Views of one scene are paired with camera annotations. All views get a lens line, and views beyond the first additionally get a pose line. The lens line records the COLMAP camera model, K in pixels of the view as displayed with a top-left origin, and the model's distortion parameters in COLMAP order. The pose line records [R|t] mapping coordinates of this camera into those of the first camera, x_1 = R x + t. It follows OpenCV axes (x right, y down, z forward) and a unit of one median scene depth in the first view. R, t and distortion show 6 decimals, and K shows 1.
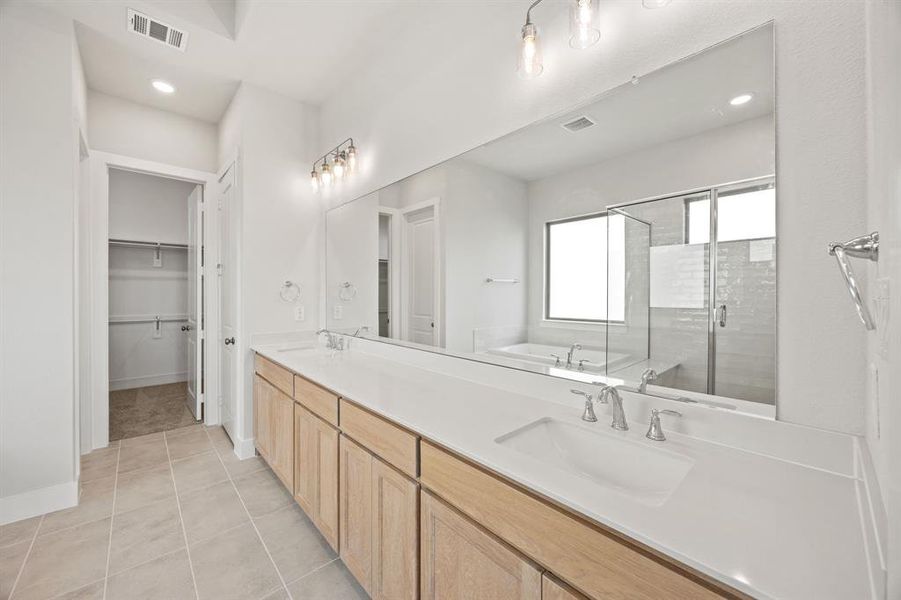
lens RADIAL K [[342.7, 0, 445.0], [0, 342.7, 293.1], [0, 0, 1]] dist [-0.002801, 0.000008]
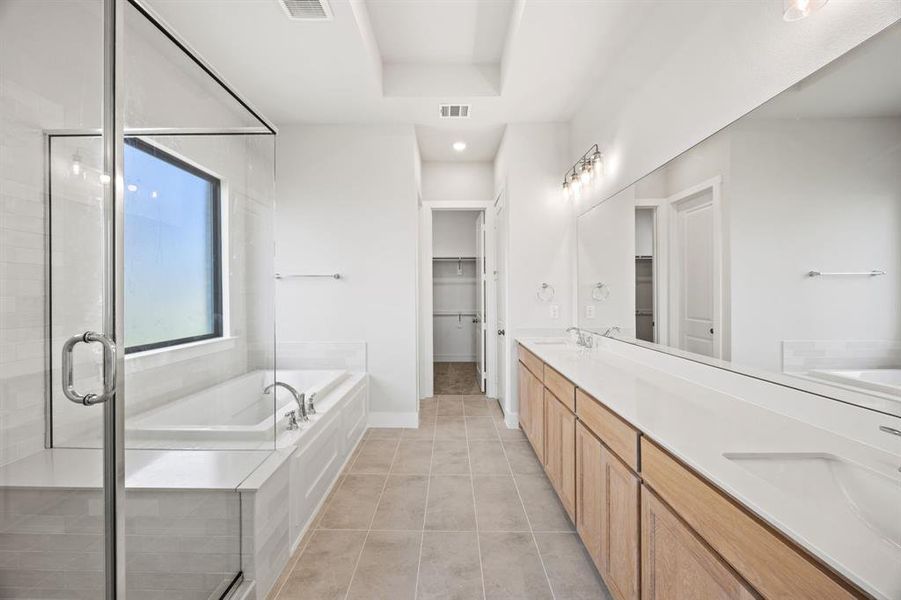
lens RADIAL K [[342.7, 0, 445.0], [0, 342.7, 293.1], [0, 0, 1]] dist [-0.002801, 0.000008]
pose [[0.730791, -0.006996, -0.682565, 0.083325], [0.005800, 0.999975, -0.004039, 0.000533], [0.682576, -0.001007, 0.730814, -0.062184]]
